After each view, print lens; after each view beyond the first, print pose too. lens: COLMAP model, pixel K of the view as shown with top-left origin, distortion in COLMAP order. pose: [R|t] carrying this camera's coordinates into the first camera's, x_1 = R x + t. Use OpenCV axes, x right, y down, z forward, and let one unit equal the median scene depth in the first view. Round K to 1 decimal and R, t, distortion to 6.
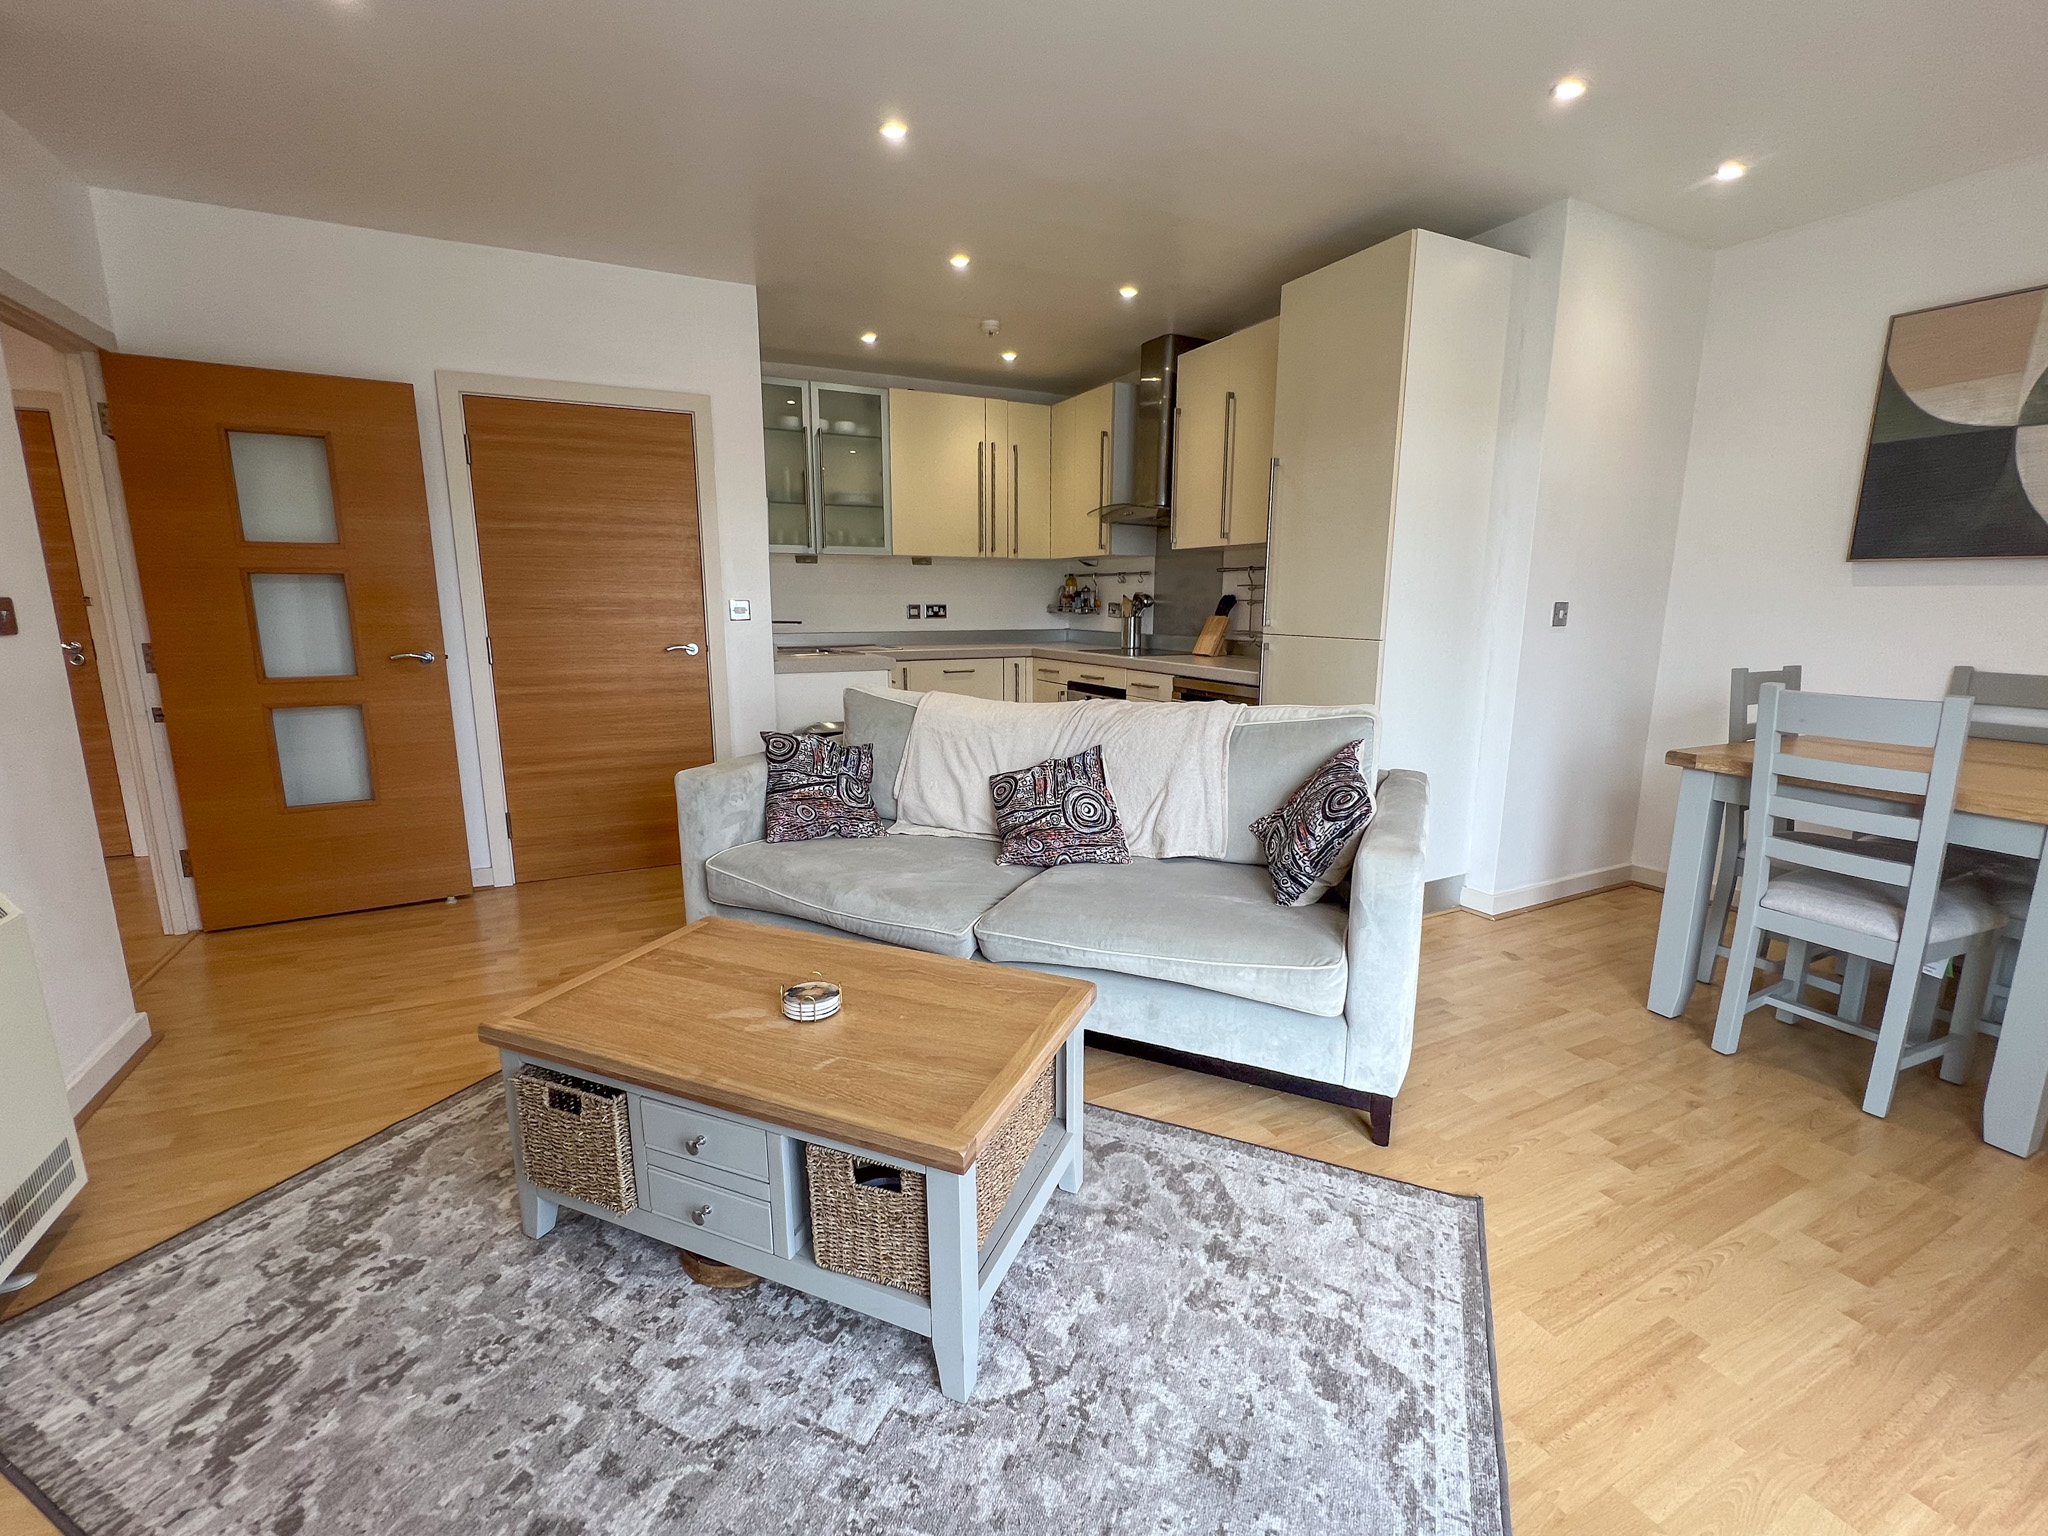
lens RADIAL K [[881.4, 0, 1025.4], [0, 881.4, 769.6], [0, 0, 1]] dist [-0.004112, 0.000177]
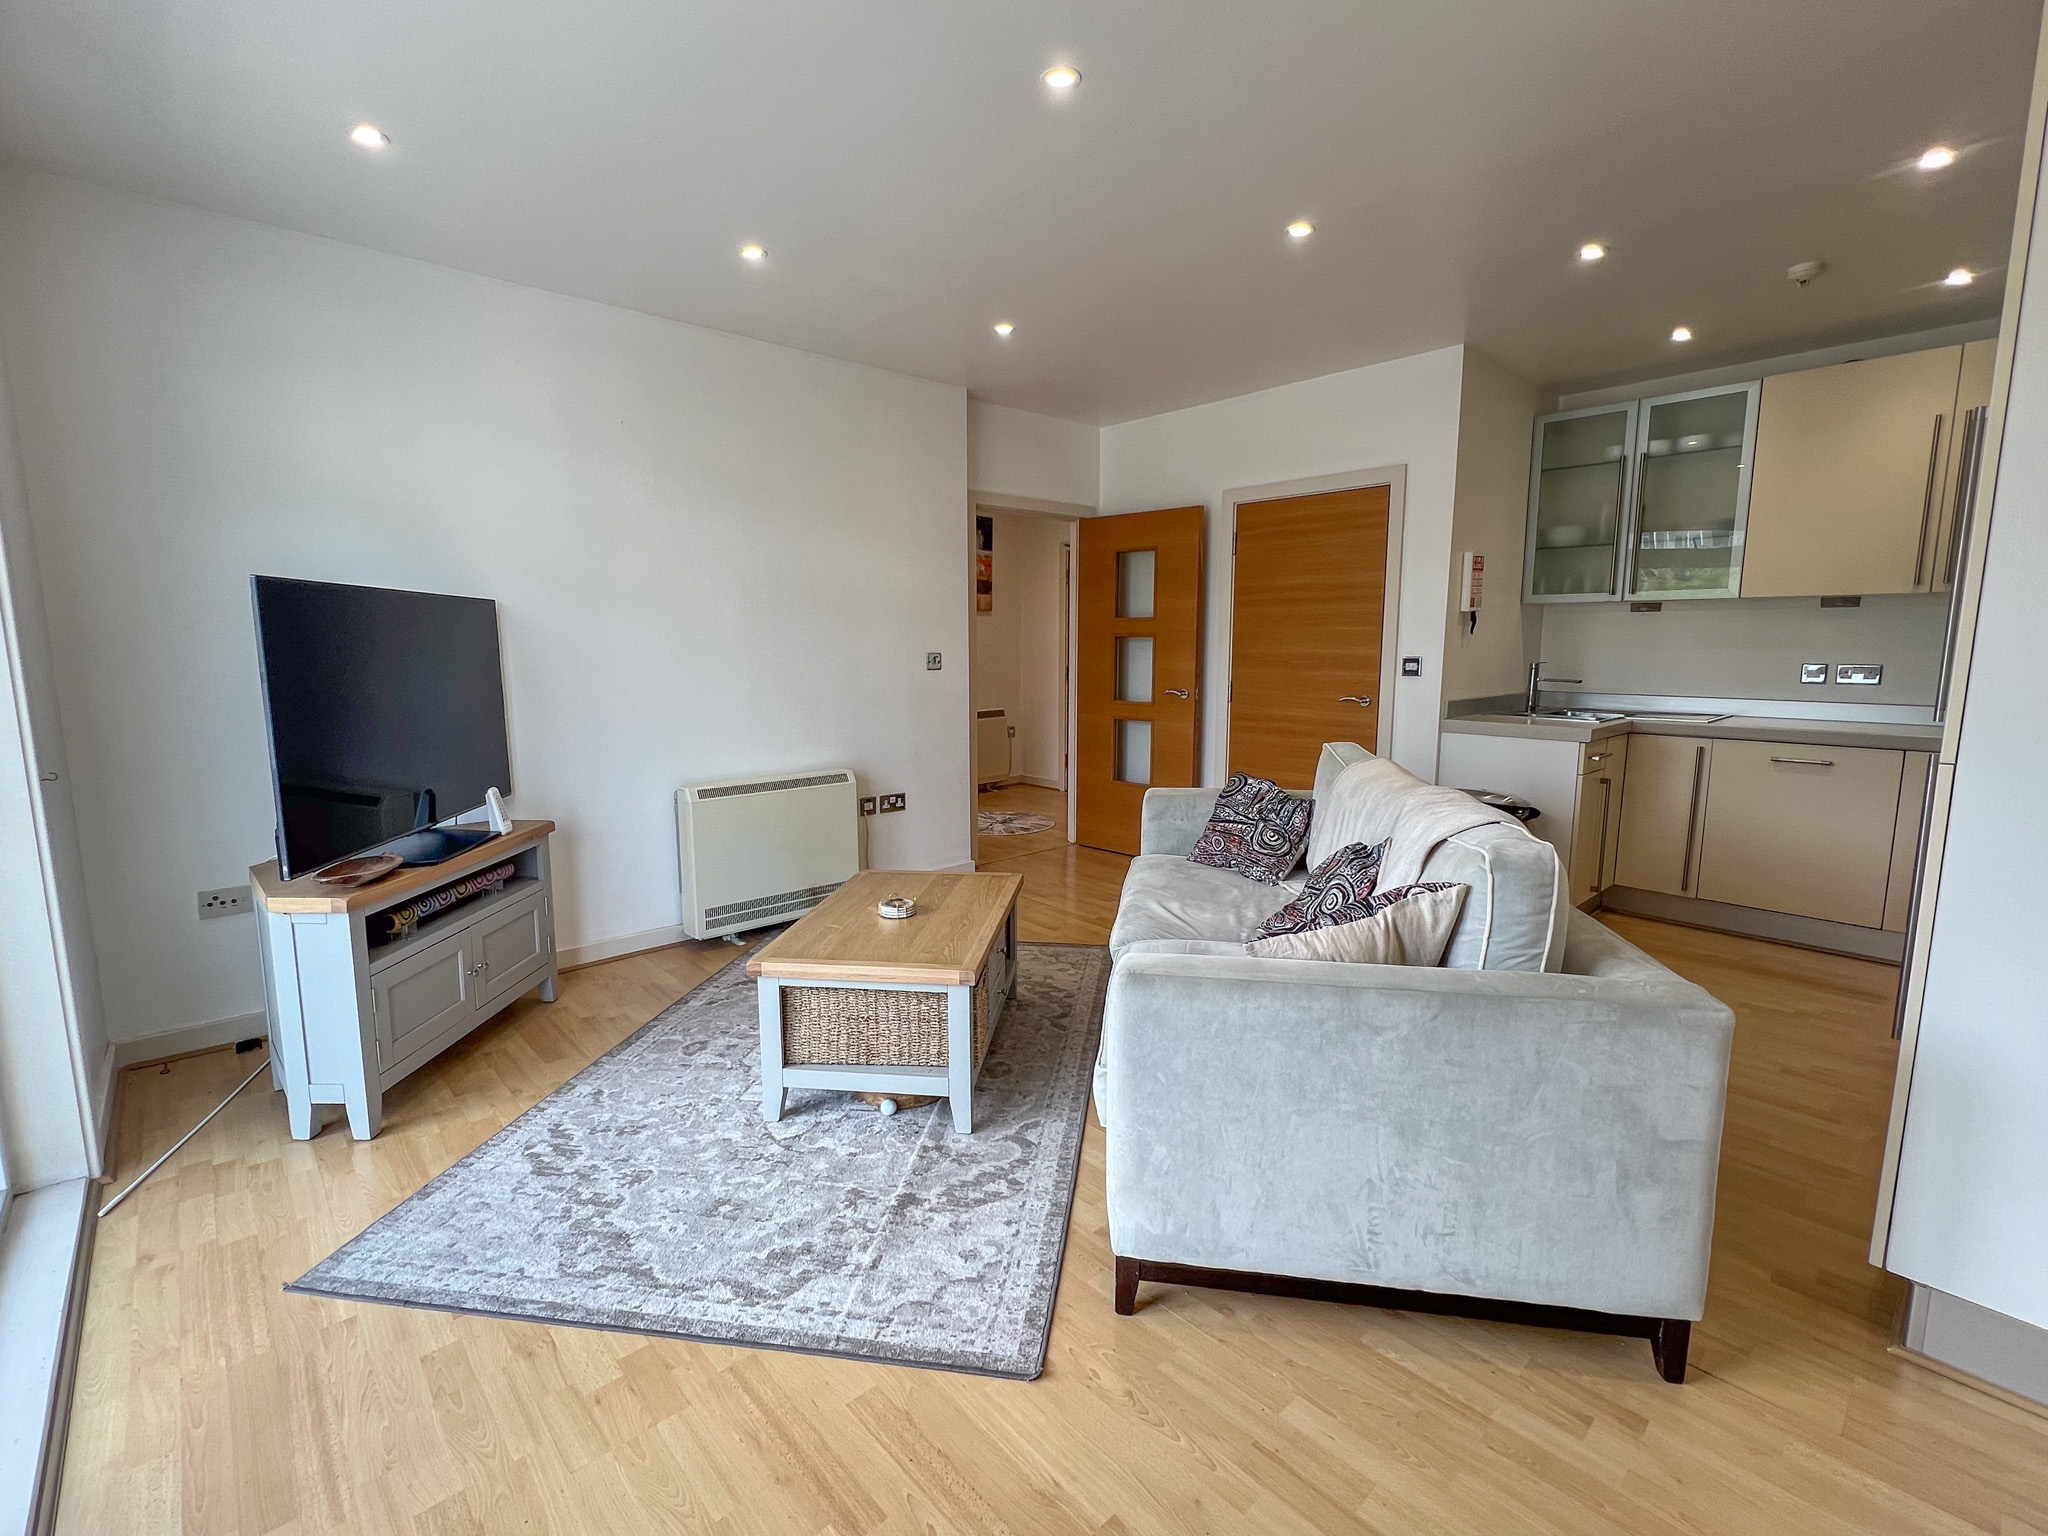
lens RADIAL K [[910.8, 0, 1023.0], [0, 910.8, 768.4], [0, 0, 1]] dist [-0.000844, 0.000789]
pose [[0.271149, 0.134745, -0.953059, 0.606665], [-0.182373, 0.979410, 0.086585, -0.078675], [0.945102, 0.150335, 0.290139, 0.302636]]
